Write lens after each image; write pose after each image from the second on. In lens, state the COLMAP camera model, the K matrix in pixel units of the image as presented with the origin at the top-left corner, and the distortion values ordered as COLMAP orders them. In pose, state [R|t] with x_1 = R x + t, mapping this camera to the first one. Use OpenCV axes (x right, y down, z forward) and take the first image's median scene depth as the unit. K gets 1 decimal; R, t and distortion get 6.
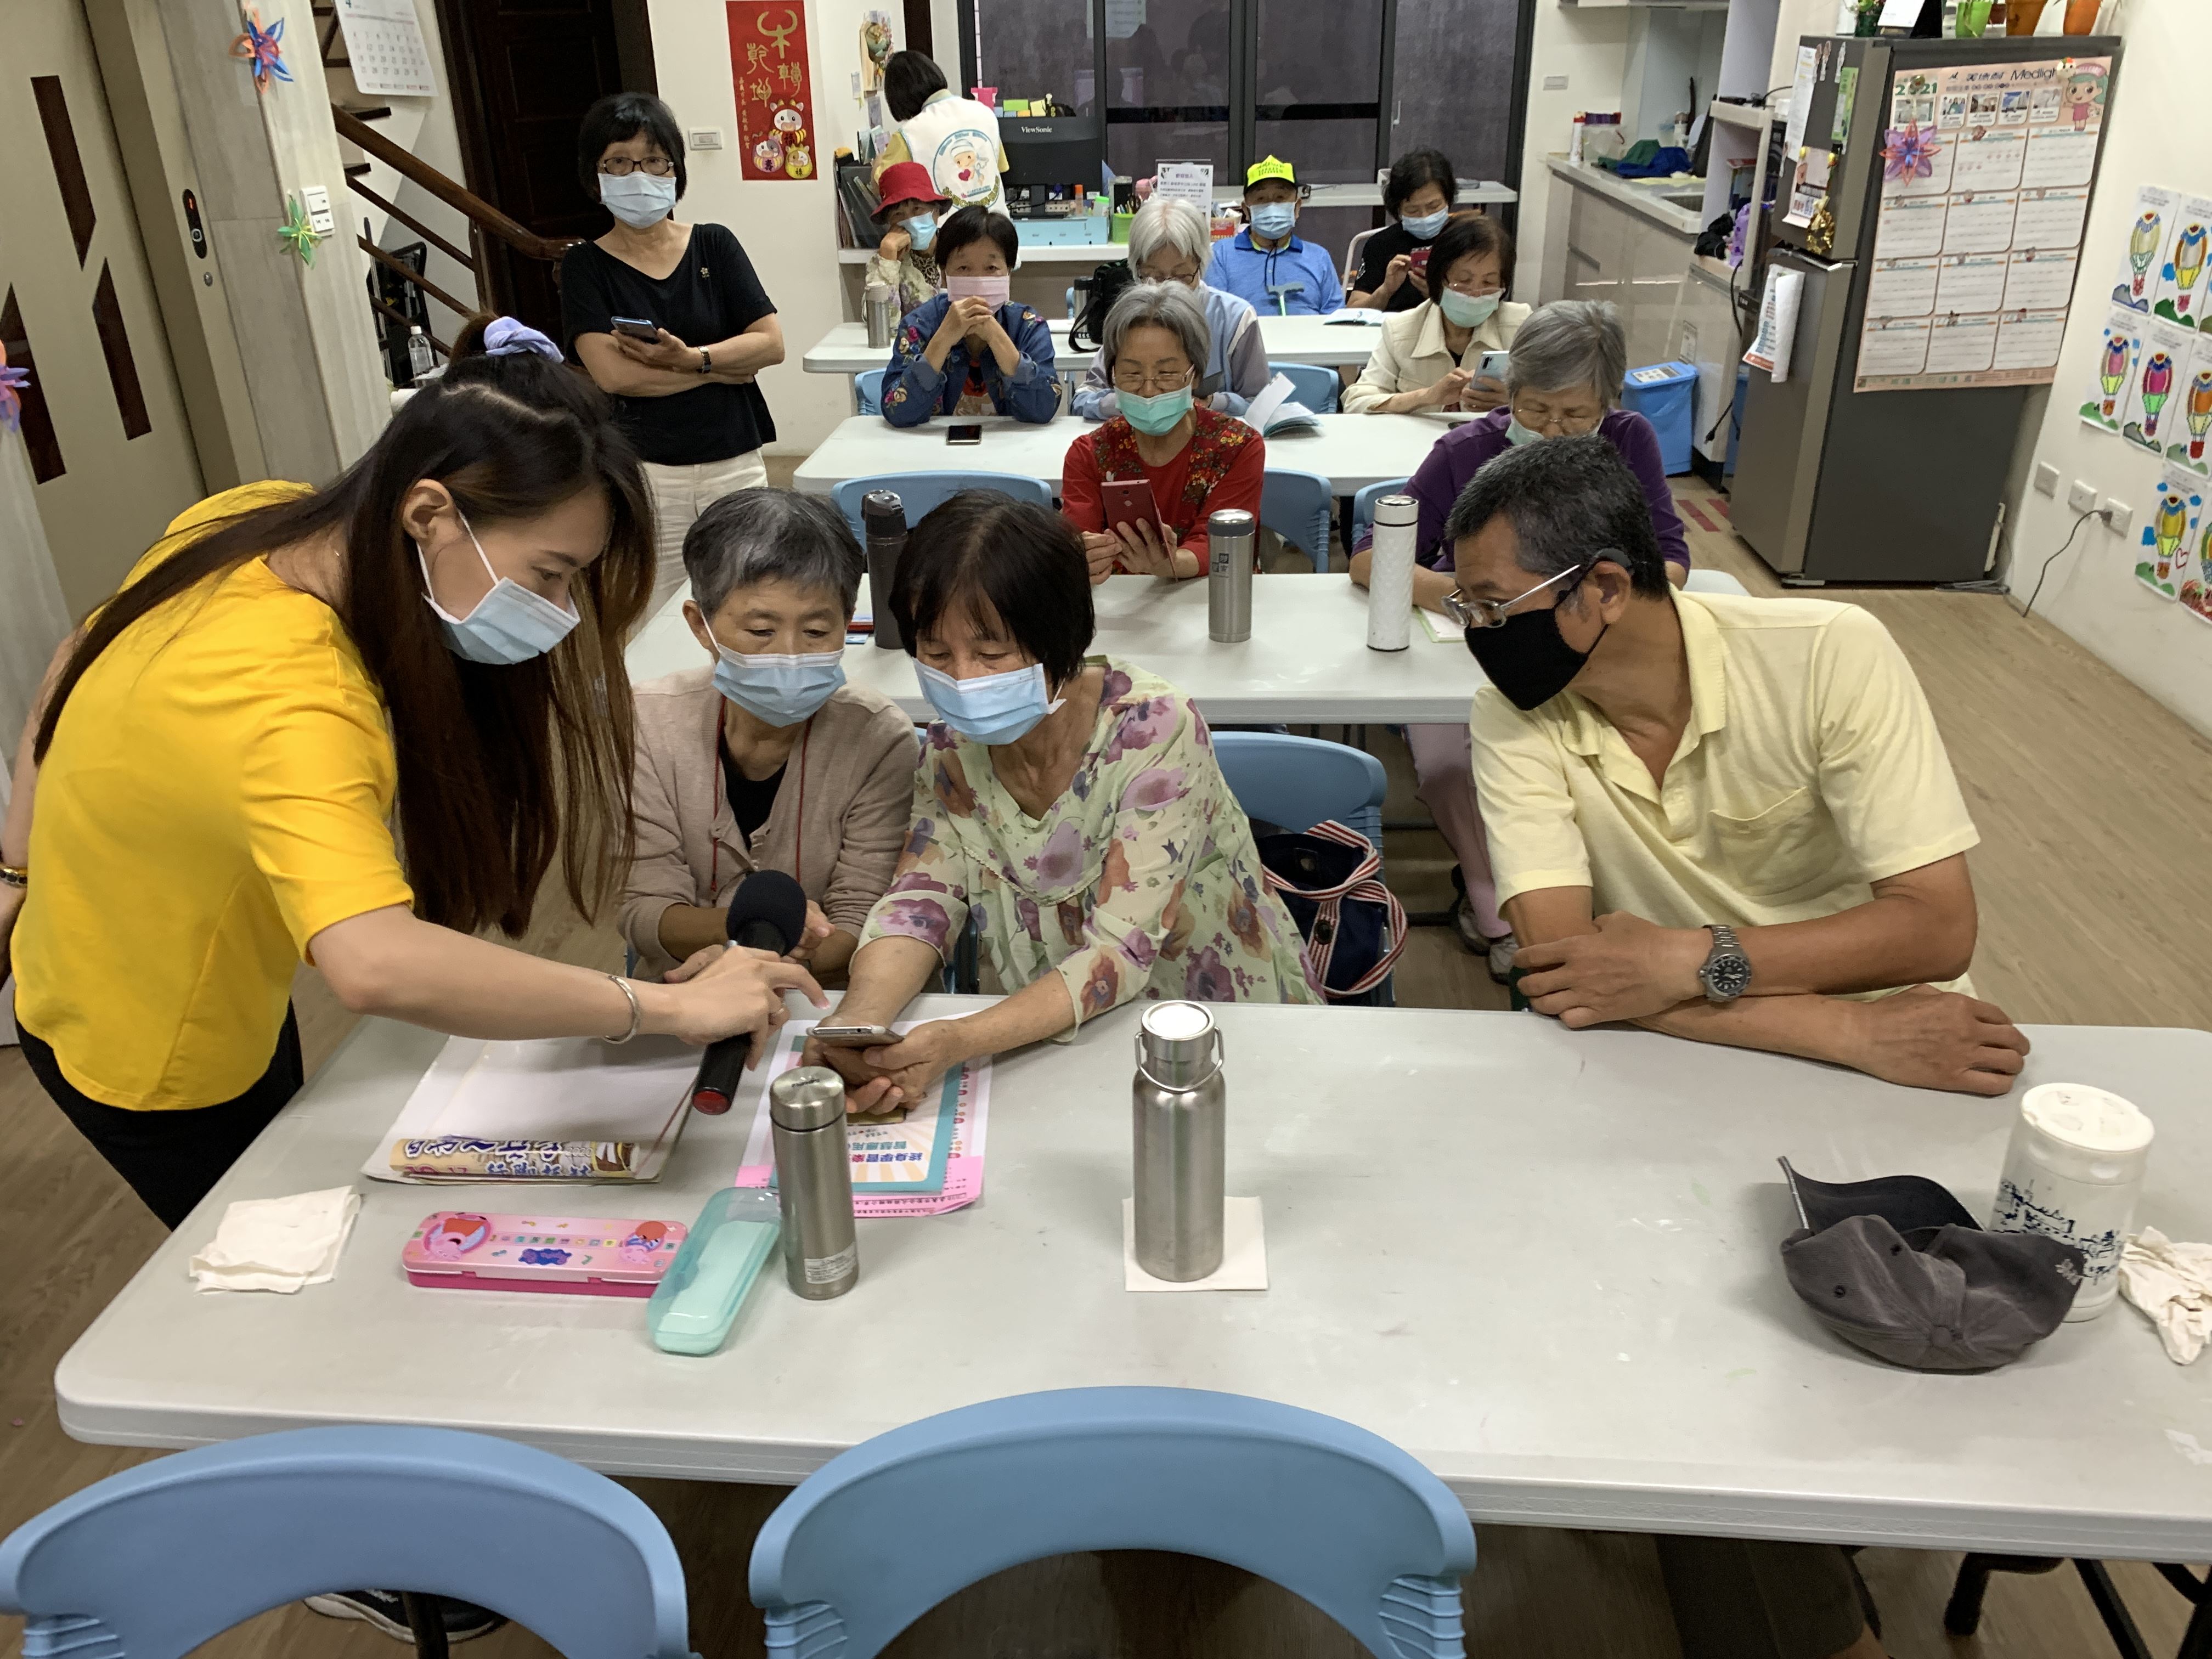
lens RADIAL K [[1673.7, 0, 1102.5], [0, 1673.7, 838.0], [0, 0, 1]] dist [0.004219, -0.005441]
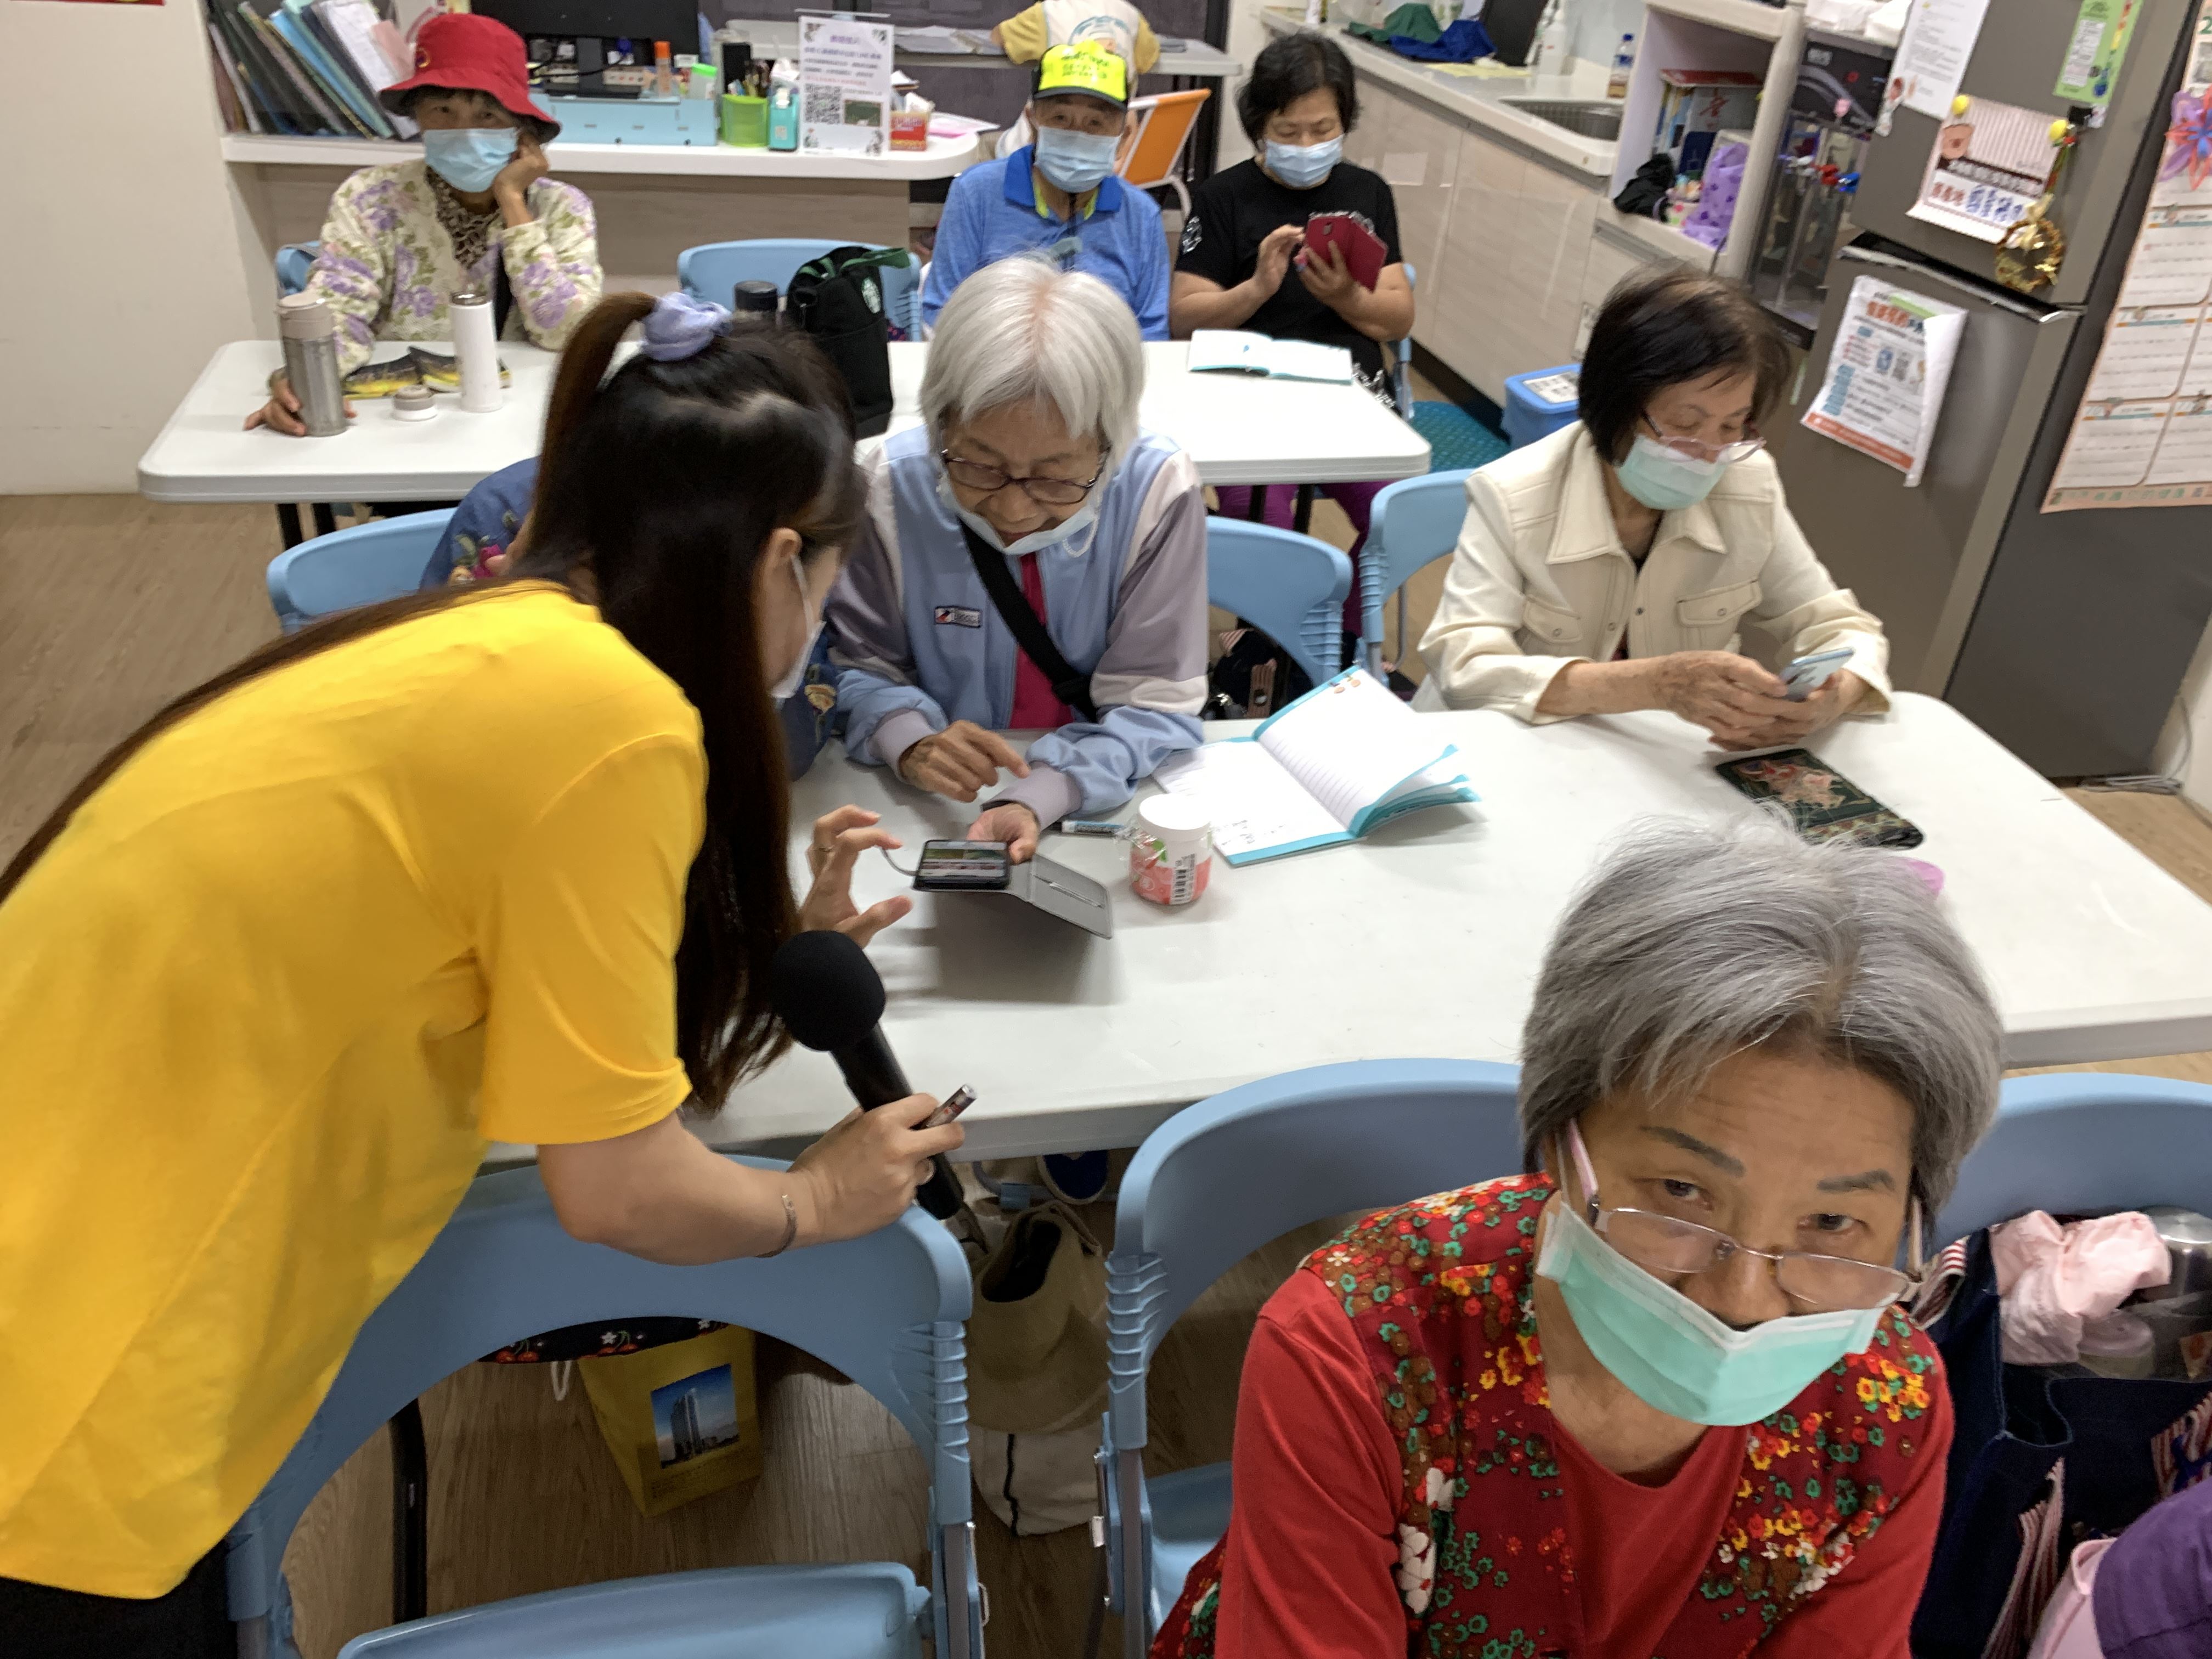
lens RADIAL K [[1673.7, 0, 1110.6], [0, 1673.7, 818.2], [0, 0, 1]] dist [0.004219, -0.005441]
pose [[0.956143, -0.072191, 0.283866, -0.067961], [0.044158, 0.993602, 0.103947, -0.234098], [-0.289553, -0.086853, 0.953213, 0.498788]]
